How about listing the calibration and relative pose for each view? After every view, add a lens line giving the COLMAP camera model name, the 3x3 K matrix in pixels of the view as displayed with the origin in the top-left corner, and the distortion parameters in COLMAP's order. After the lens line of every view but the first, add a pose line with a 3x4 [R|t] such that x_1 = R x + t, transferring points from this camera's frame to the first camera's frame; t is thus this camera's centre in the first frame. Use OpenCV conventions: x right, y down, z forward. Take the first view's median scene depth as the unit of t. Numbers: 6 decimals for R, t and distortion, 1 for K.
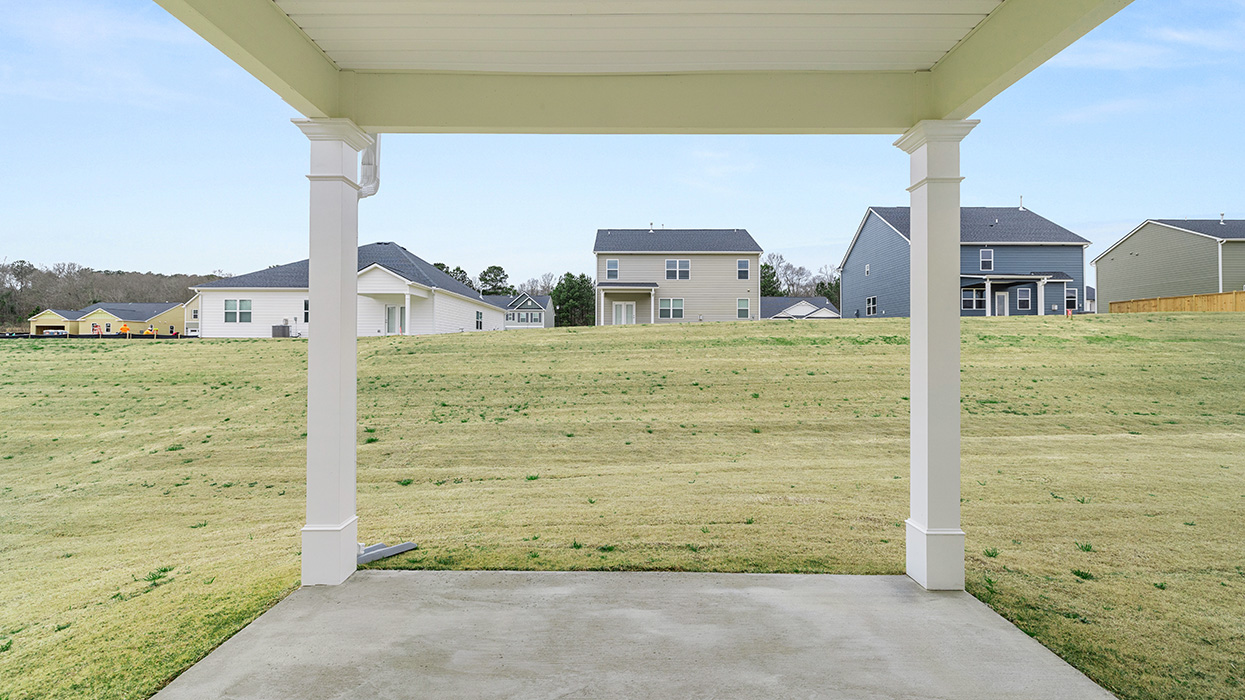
lens RADIAL K [[510.7, 0, 621.8], [0, 510.7, 344.2], [0, 0, 1]] dist [0.000663, 0.000223]
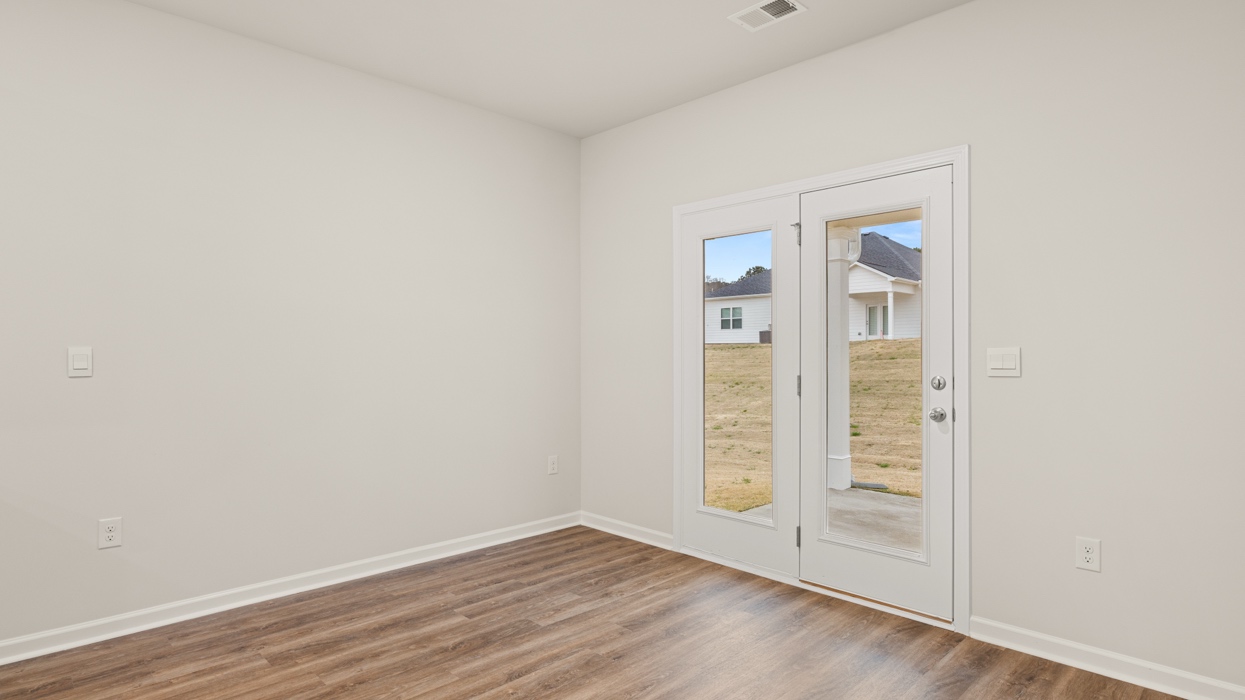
lens RADIAL K [[643.2, 0, 621.4], [0, 643.2, 348.4], [0, 0, 1]] dist [-0.002259, -0.000147]
pose [[0.697885, -0.008708, -0.716156, 0.119461], [0.010172, 0.999946, -0.002246, -0.004454], [0.716137, -0.005717, 0.697936, -0.256117]]
